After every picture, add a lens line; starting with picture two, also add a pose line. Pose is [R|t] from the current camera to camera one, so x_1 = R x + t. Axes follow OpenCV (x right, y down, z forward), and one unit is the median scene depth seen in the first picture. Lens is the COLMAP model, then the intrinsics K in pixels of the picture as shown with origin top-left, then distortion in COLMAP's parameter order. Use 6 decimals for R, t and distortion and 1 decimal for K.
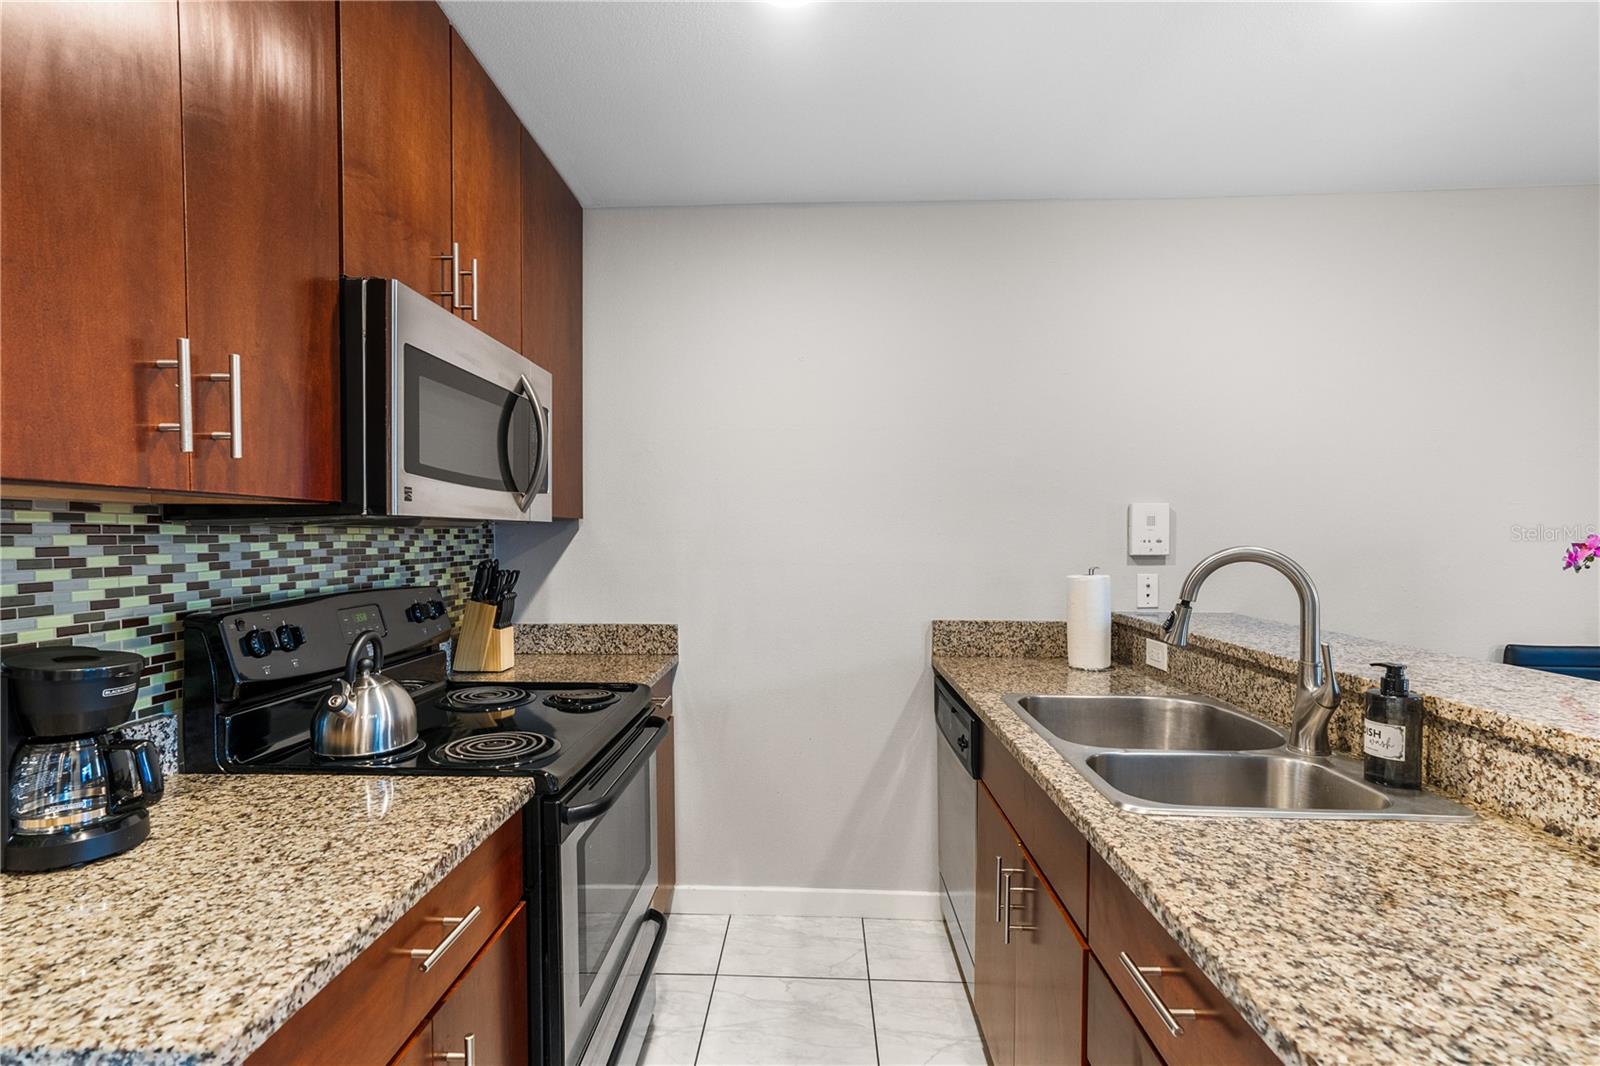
lens RADIAL K [[736.5, 0, 787.3], [0, 736.5, 558.7], [0, 0, 1]] dist [-0.017575, 0.015483]
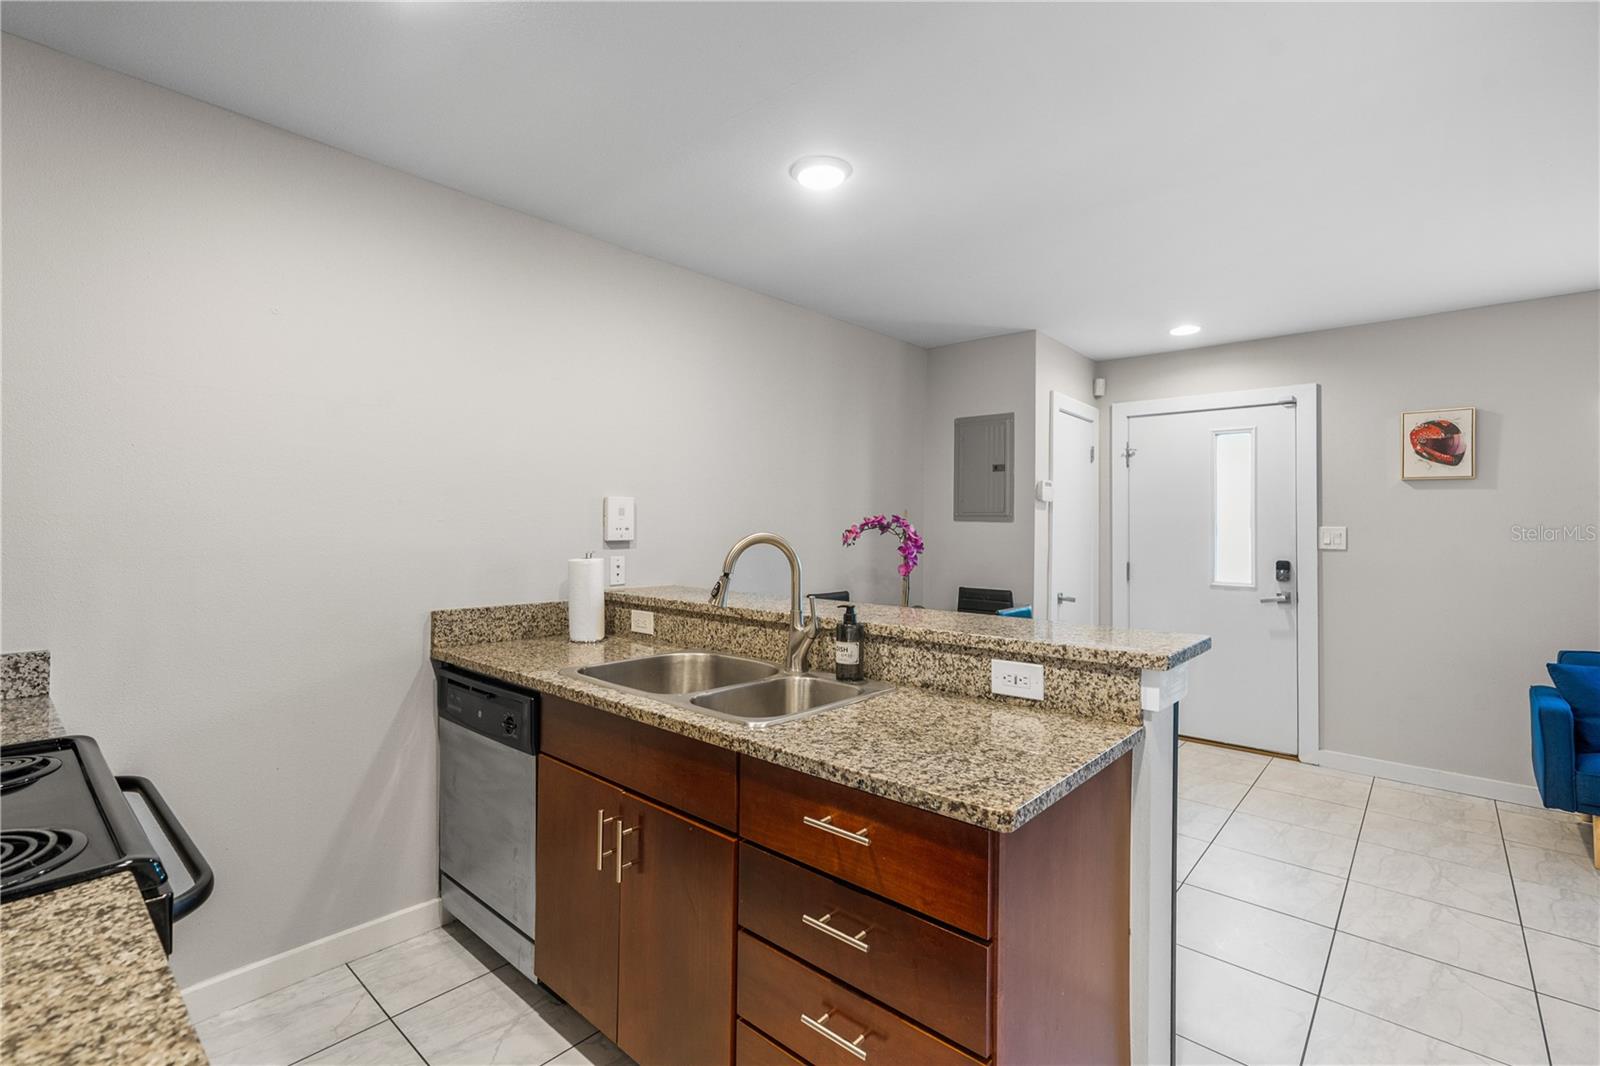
lens RADIAL K [[725.5, 0, 791.9], [0, 725.5, 519.4], [0, 0, 1]] dist [-0.002833, 0.000968]
pose [[0.635834, 0.009868, 0.771762, -0.440521], [0.017368, 0.999482, -0.027089, -0.003780], [-0.771630, 0.030628, 0.635334, 0.067908]]
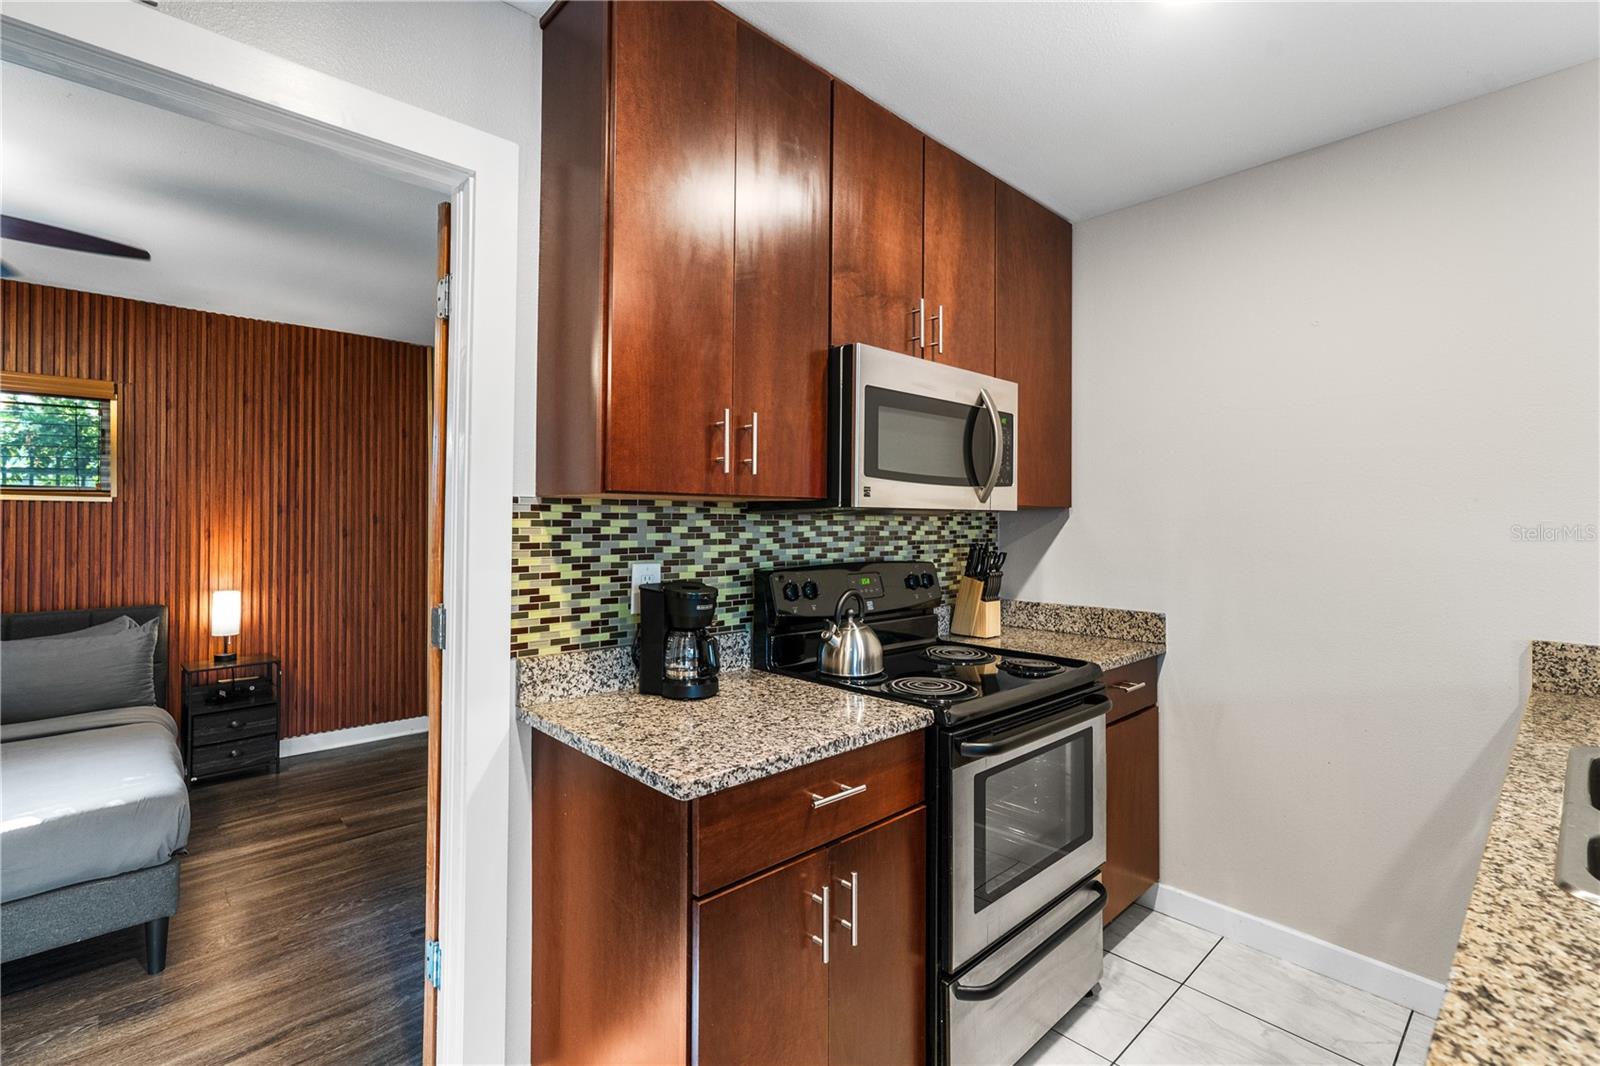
lens RADIAL K [[725.5, 0, 791.9], [0, 725.5, 519.4], [0, 0, 1]] dist [-0.002833, 0.000968]
pose [[0.709125, 0.002151, -0.705079, 0.343148], [-0.028007, 0.999292, -0.025119, 0.002999], [0.704526, 0.037560, 0.708683, -0.078044]]
